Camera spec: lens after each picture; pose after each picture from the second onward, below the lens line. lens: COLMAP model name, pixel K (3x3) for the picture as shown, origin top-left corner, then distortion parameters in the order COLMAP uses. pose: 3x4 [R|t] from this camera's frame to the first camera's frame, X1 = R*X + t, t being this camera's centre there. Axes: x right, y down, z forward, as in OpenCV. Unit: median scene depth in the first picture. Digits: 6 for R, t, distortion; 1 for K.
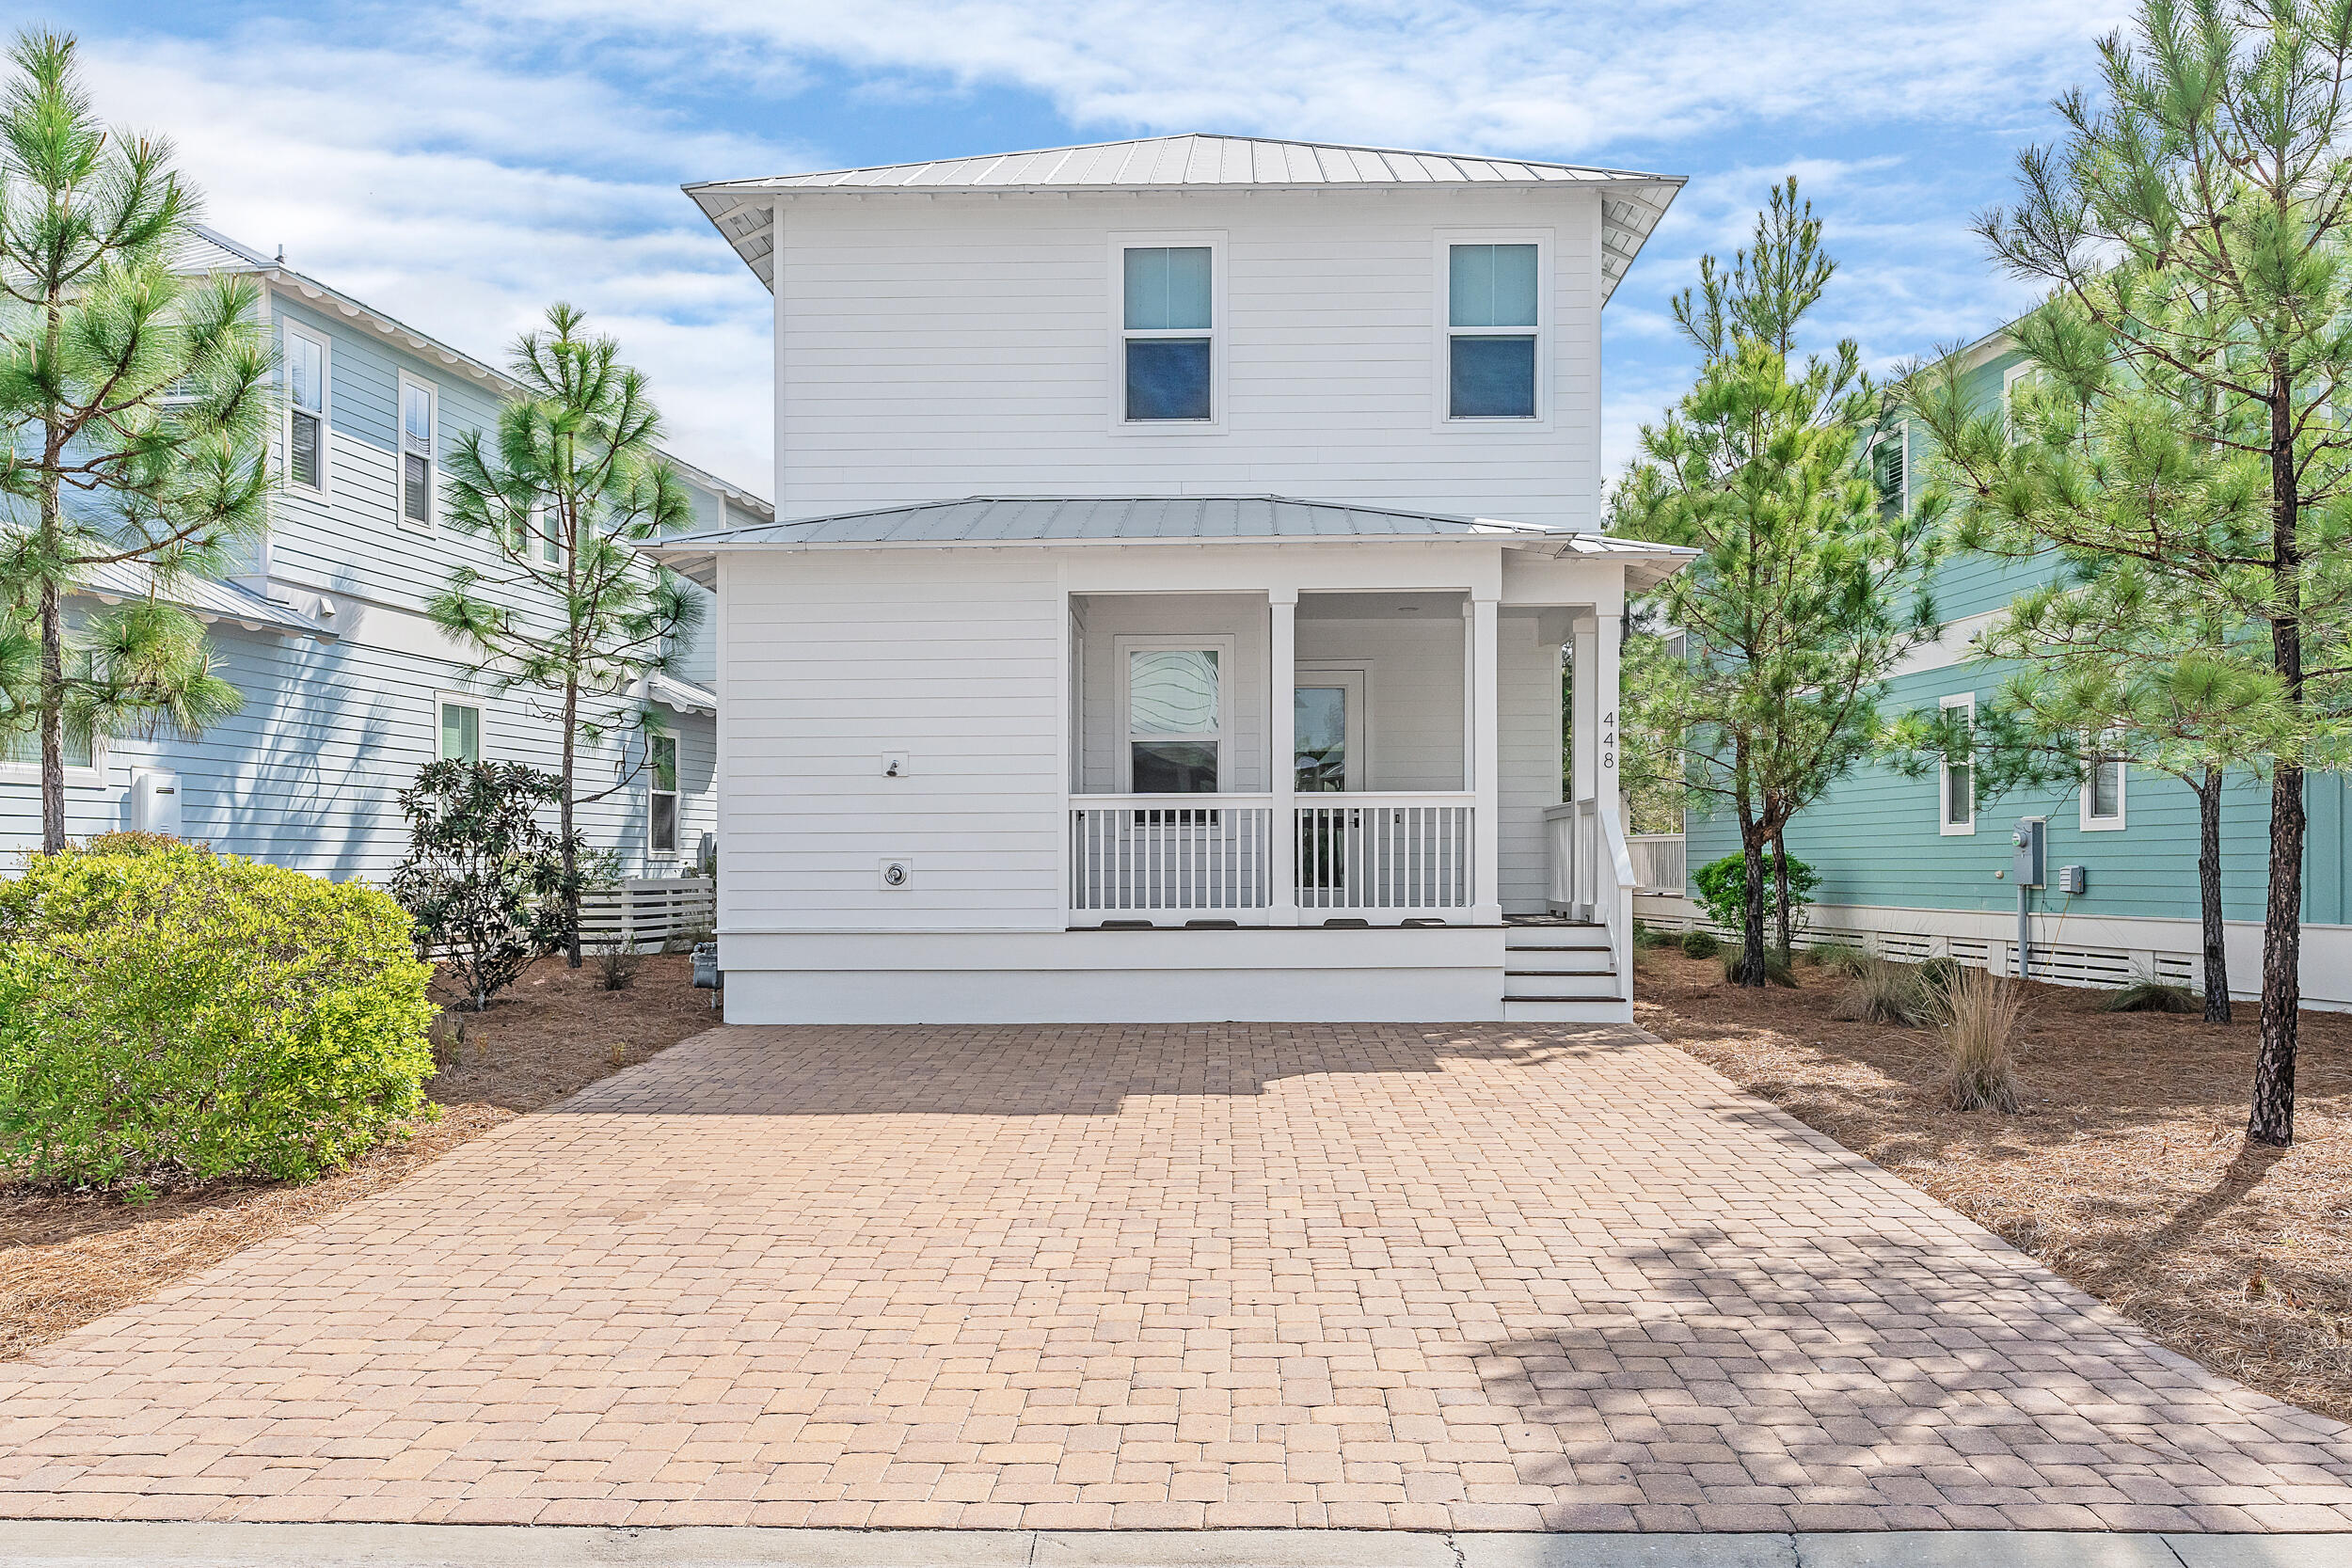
lens RADIAL K [[1917.3, 0, 1187.2], [0, 1917.3, 836.0], [0, 0, 1]] dist [0.009624, -0.009745]
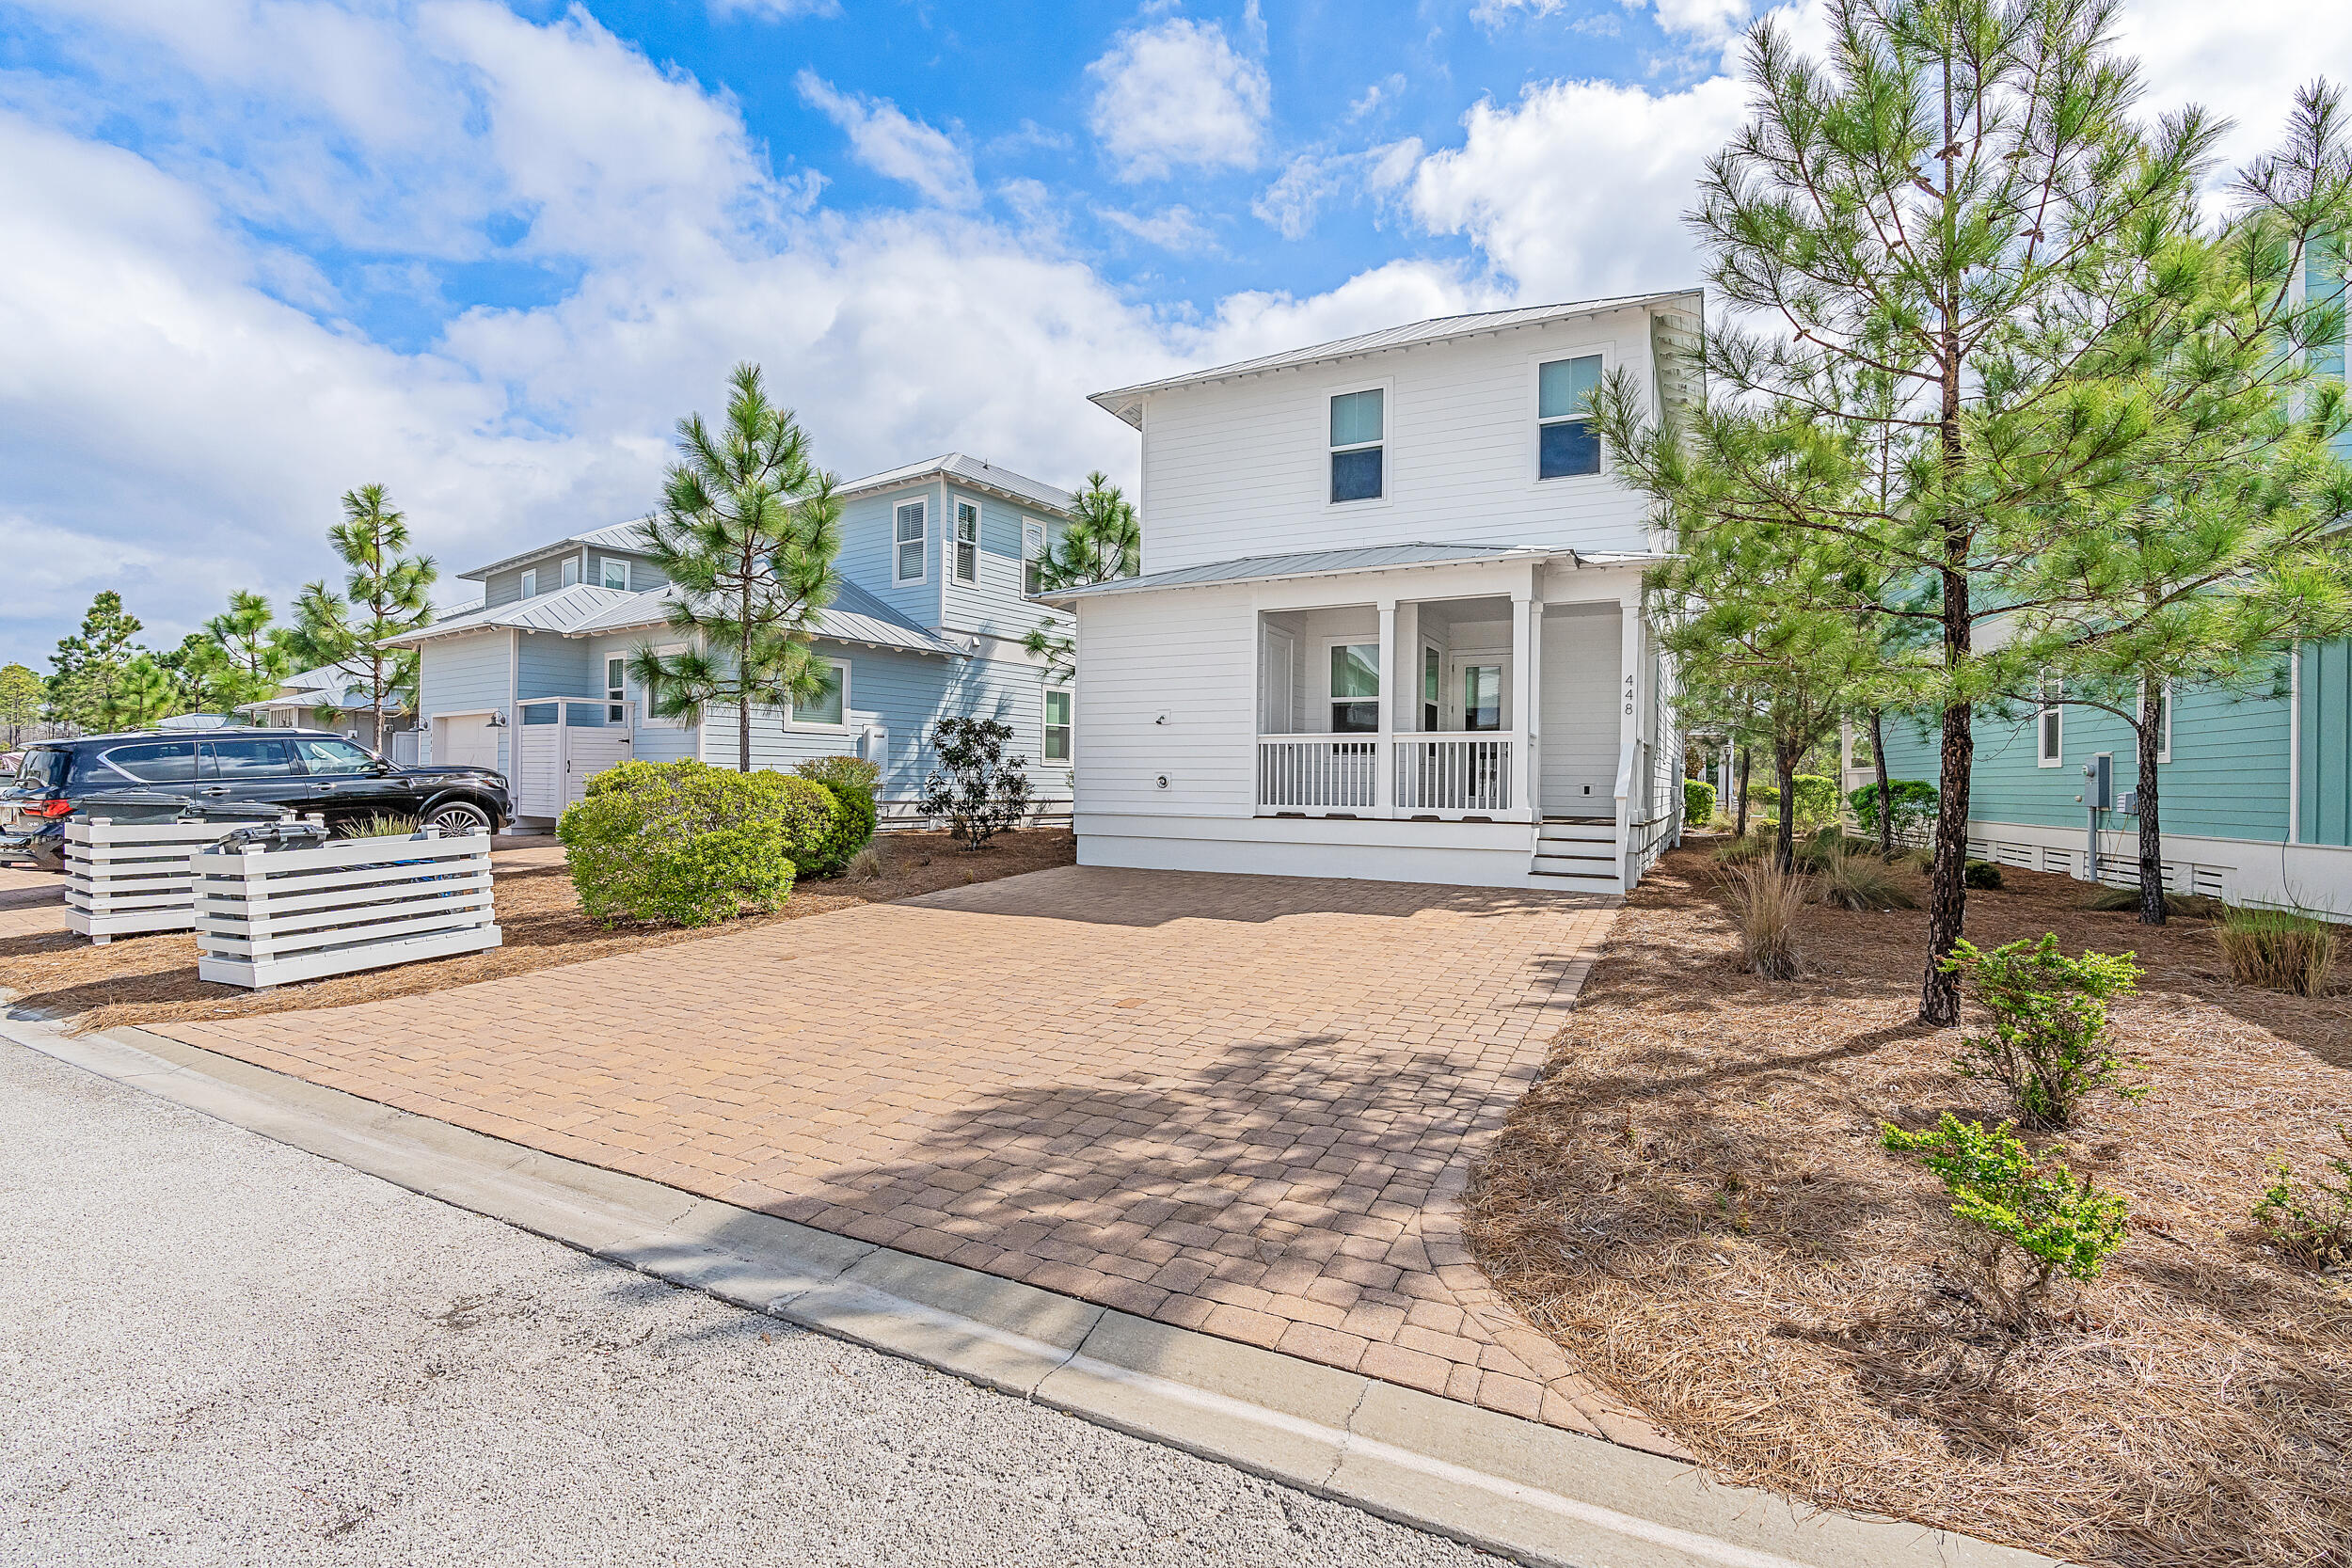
lens RADIAL K [[1084.0, 0, 1183.3], [0, 1084.0, 781.4], [0, 0, 1]] dist [-0.013949, 0.000149]
pose [[0.894023, 0.014262, -0.447795, 0.295235], [-0.009311, 0.999869, 0.013255, 0.006717], [0.447925, -0.007681, 0.894038, 0.143481]]
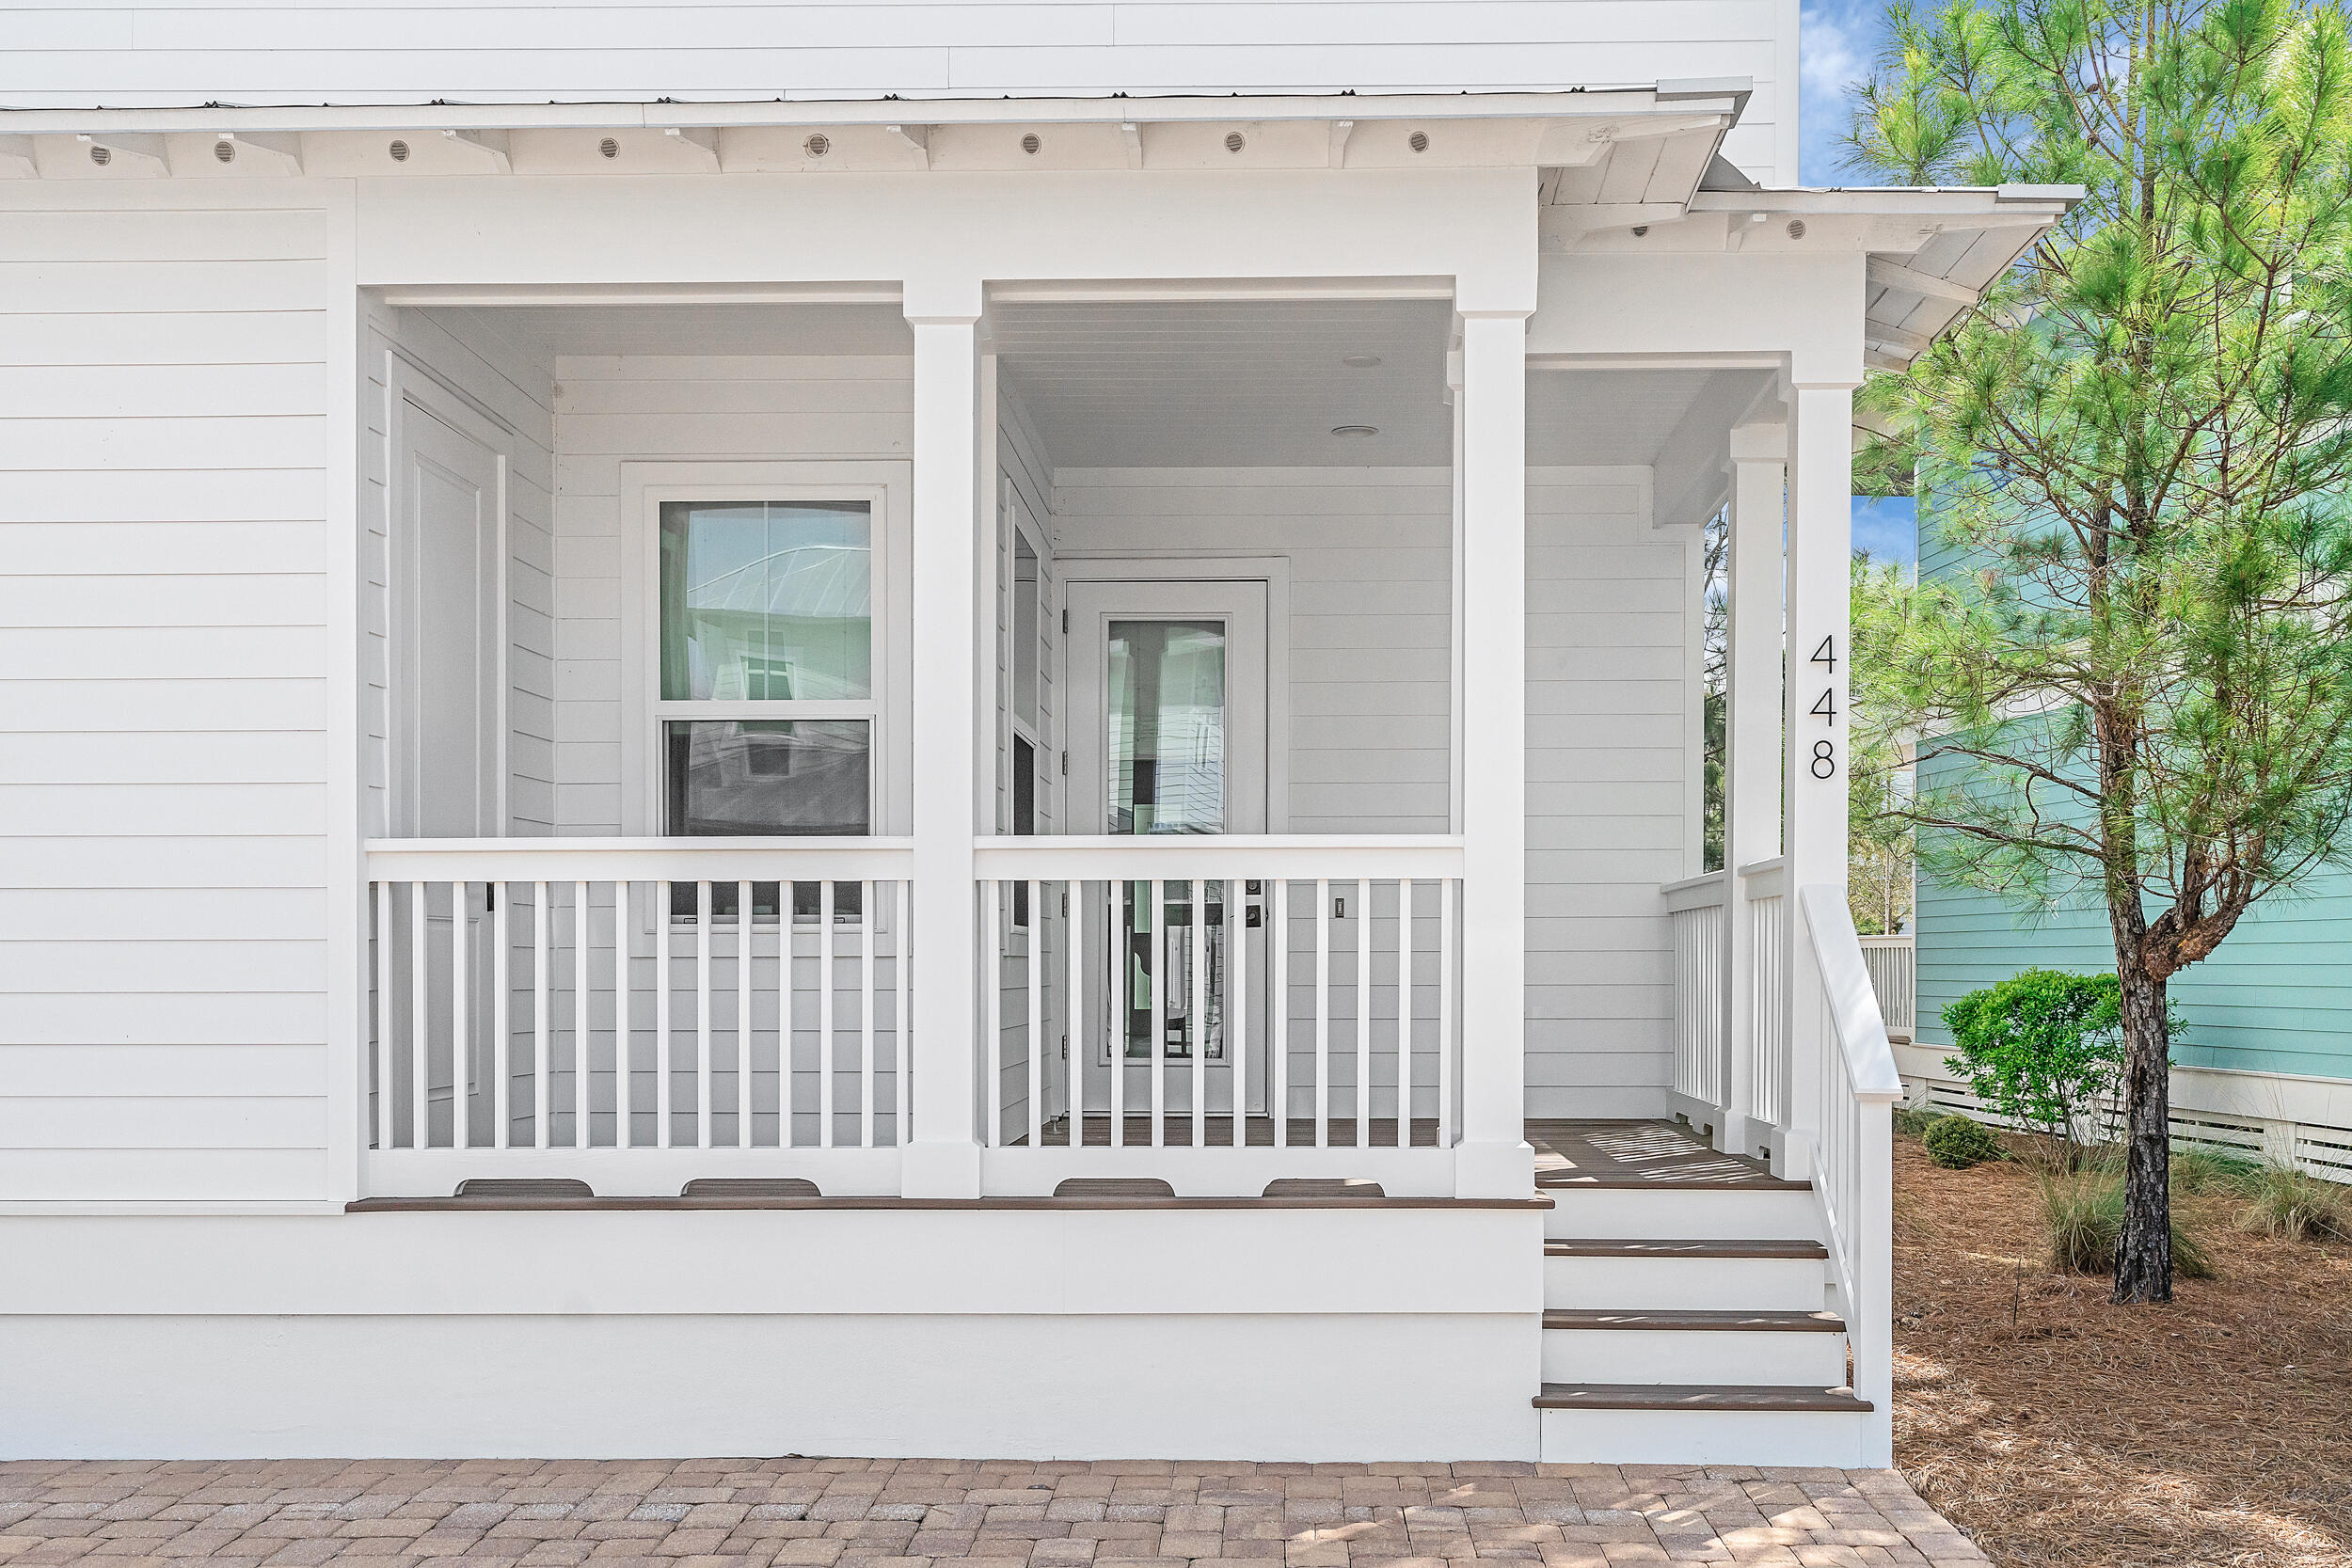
lens RADIAL K [[2331.5, 0, 1230.0], [0, 2331.5, 916.5], [0, 0, 1]] dist [0.018416, 0.000000]
pose [[0.999957, 0.004843, -0.007970, 0.108097], [-0.004876, 0.999980, -0.004121, -0.005524], [0.007950, 0.004160, 0.999960, 0.548903]]
